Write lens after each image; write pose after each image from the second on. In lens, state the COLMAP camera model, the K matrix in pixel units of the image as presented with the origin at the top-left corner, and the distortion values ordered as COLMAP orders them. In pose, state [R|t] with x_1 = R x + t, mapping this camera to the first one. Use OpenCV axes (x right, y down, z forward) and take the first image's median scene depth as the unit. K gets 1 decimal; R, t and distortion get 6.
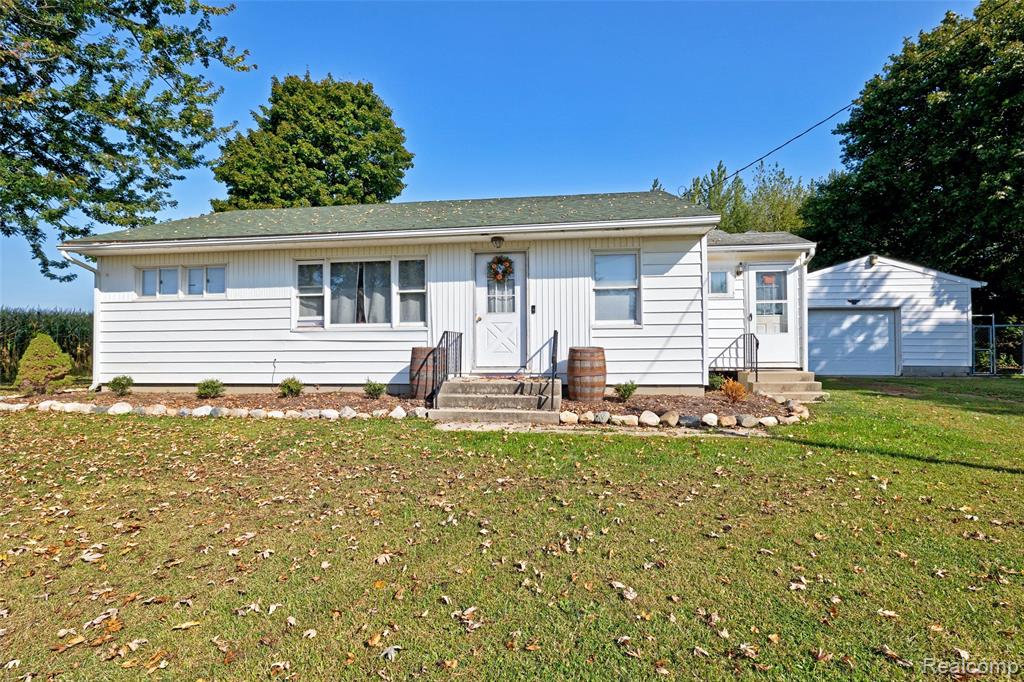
lens RADIAL K [[487.8, 0, 511.2], [0, 487.8, 344.1], [0, 0, 1]] dist [-0.001191, 0.000370]
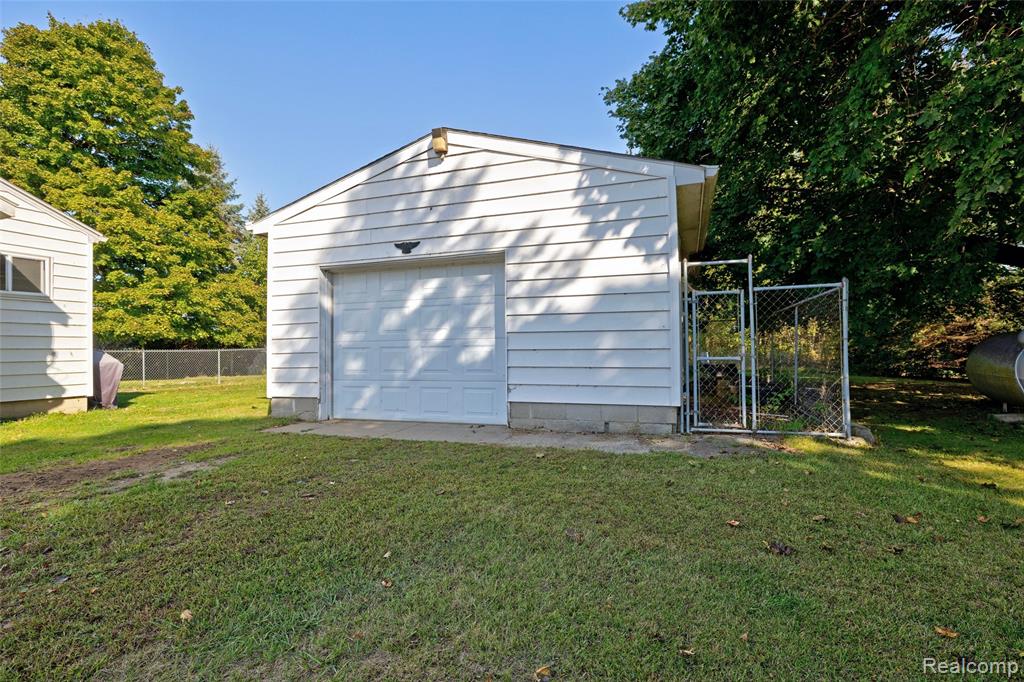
lens RADIAL K [[508.7, 0, 511.5], [0, 508.7, 345.9], [0, 0, 1]] dist [-0.008472, 0.000449]
pose [[0.976258, -0.017685, -0.215887, 0.885196], [0.018372, 0.999831, 0.001176, -0.001243], [0.215830, -0.005114, 0.976418, 0.598623]]
